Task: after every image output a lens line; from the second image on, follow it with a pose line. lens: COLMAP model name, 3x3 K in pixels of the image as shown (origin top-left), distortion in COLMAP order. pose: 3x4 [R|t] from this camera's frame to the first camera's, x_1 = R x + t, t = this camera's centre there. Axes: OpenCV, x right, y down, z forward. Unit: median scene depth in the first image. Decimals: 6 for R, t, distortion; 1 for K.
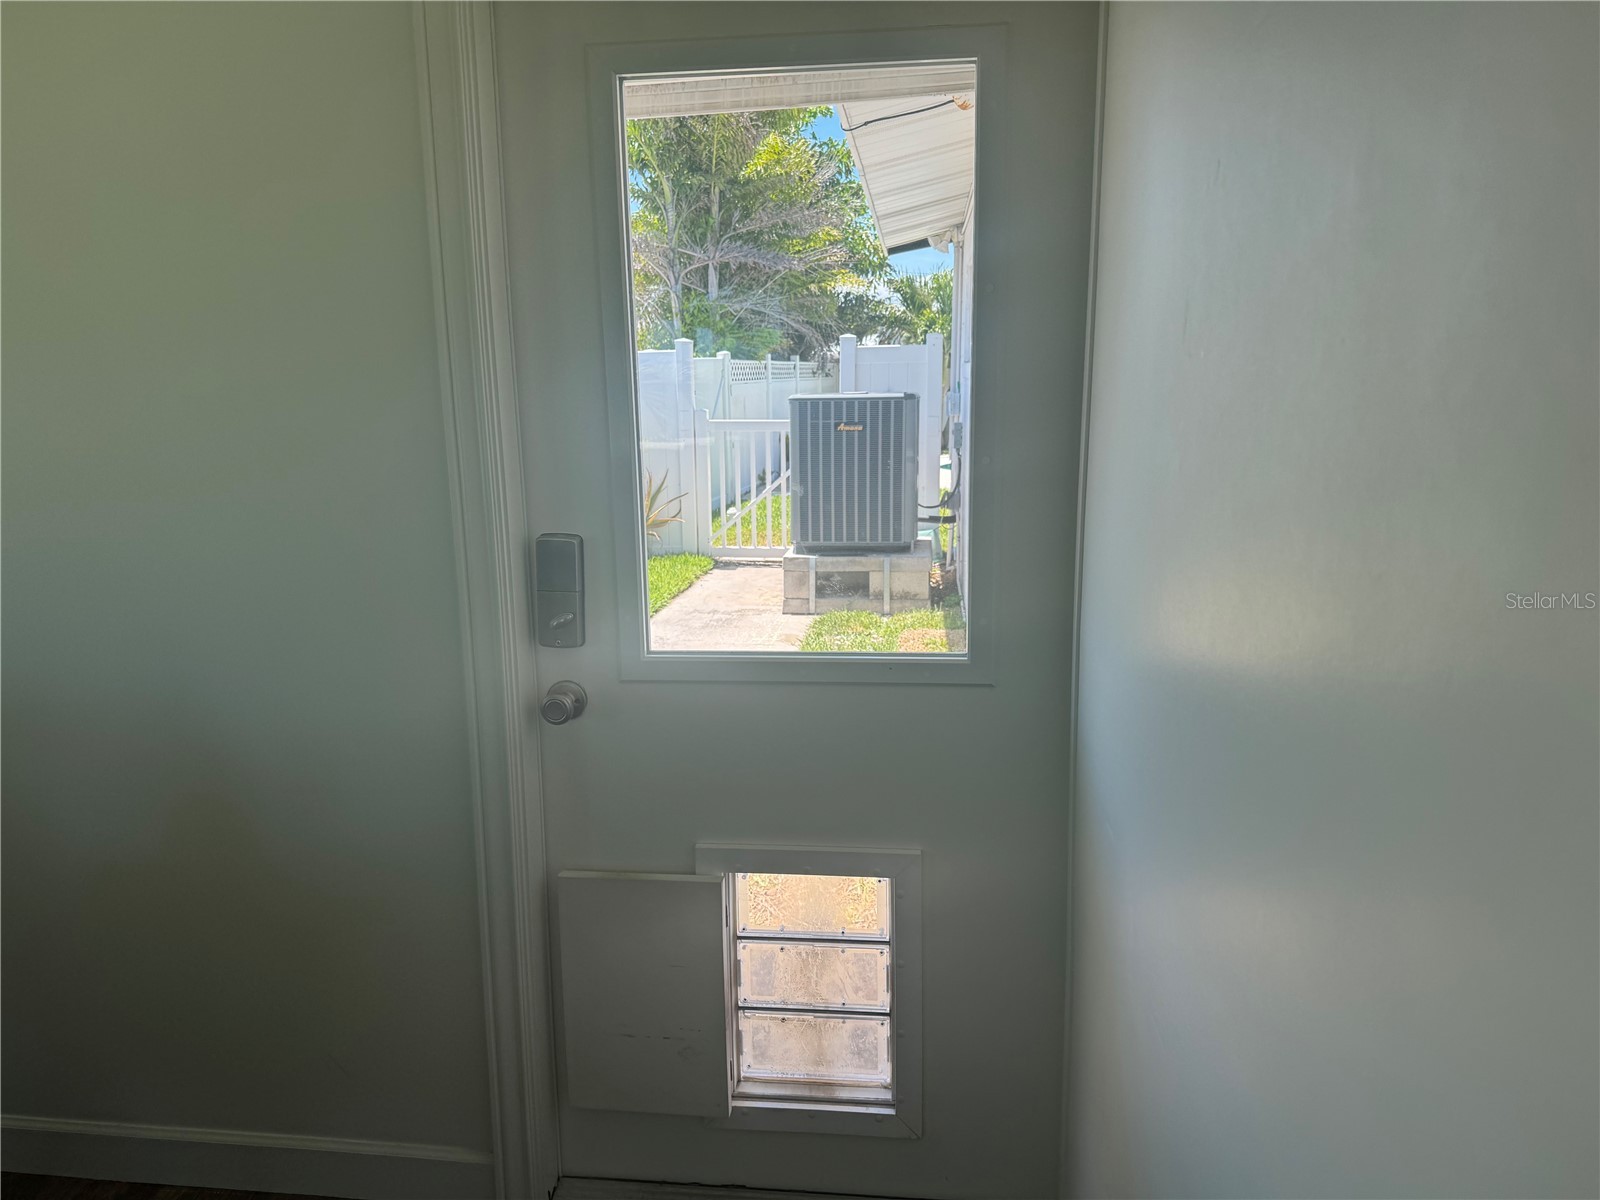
lens RADIAL K [[1105.1, 0, 800.0], [0, 1105.1, 600.0], [0, 0, 1]] dist [0.149753, -0.292559]
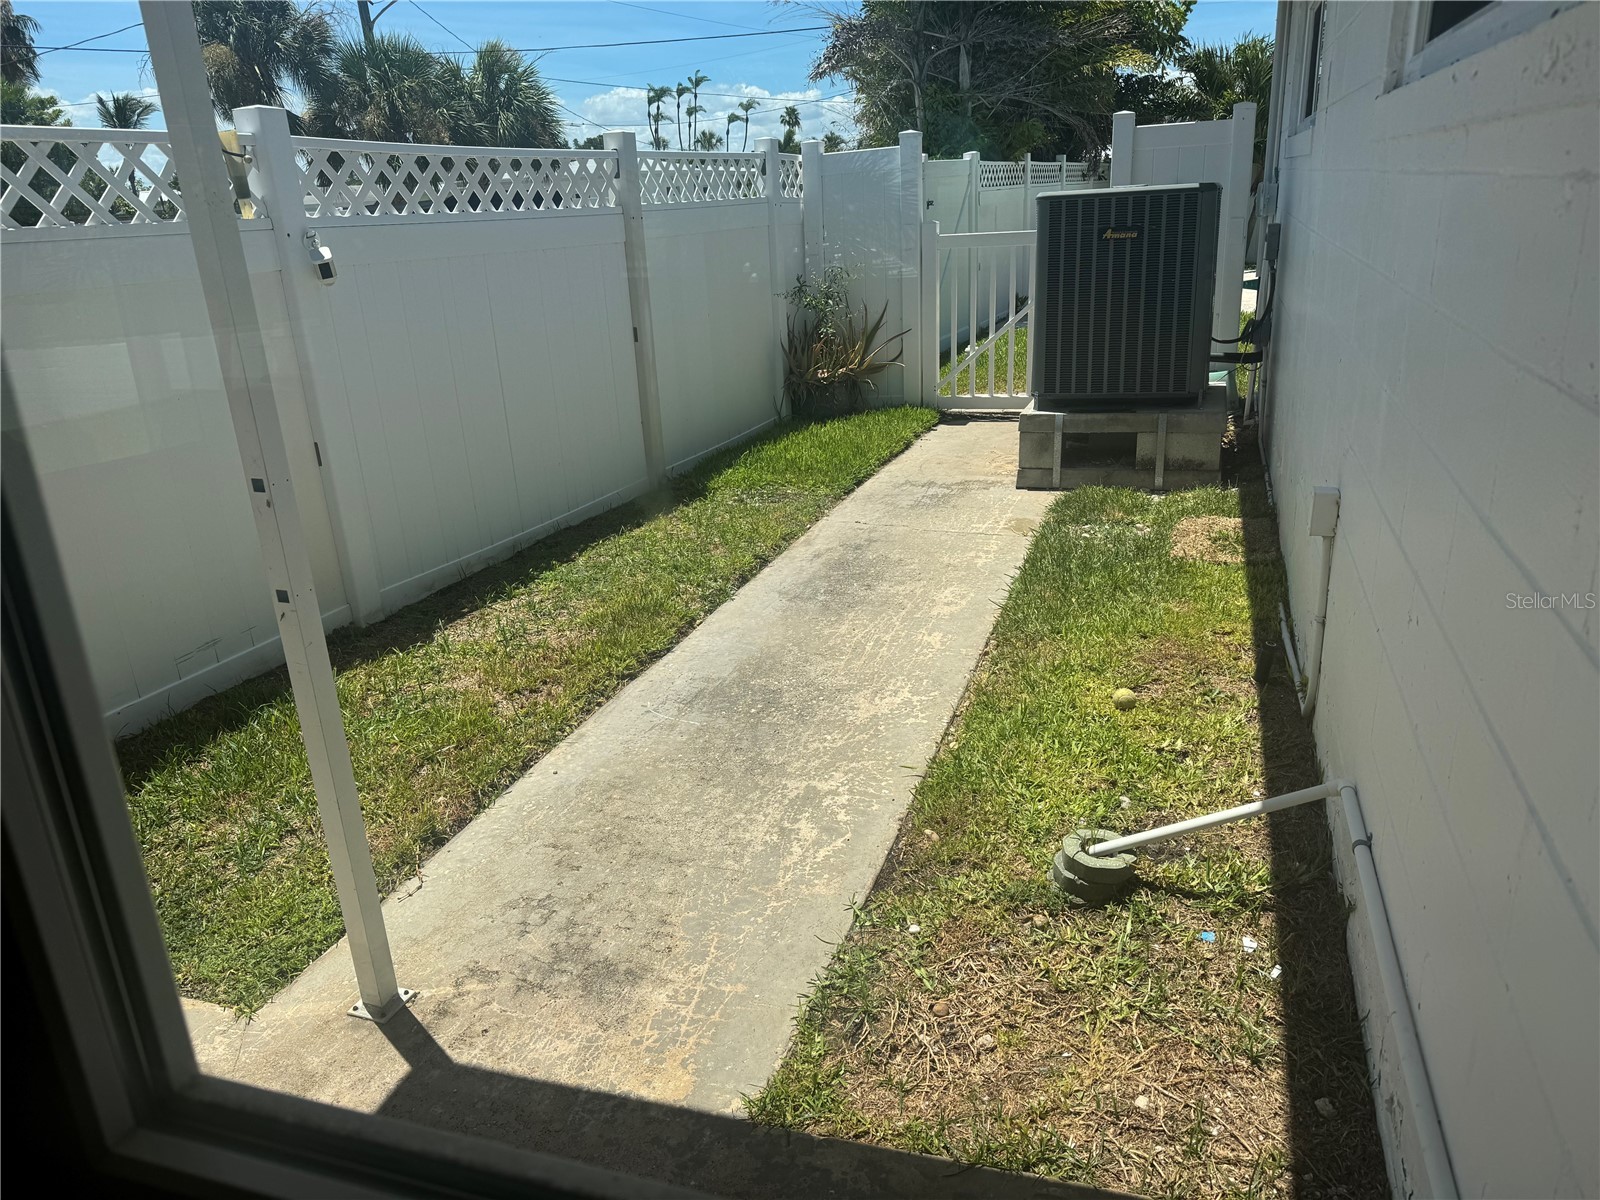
lens RADIAL K [[1105.1, 0, 800.0], [0, 1105.1, 600.0], [0, 0, 1]] dist [0.149753, -0.292559]
pose [[0.973916, 0.036163, -0.224008, 0.011917], [-0.002925, 0.989137, 0.146967, -0.020741], [0.226889, -0.142478, 0.963442, 0.166403]]
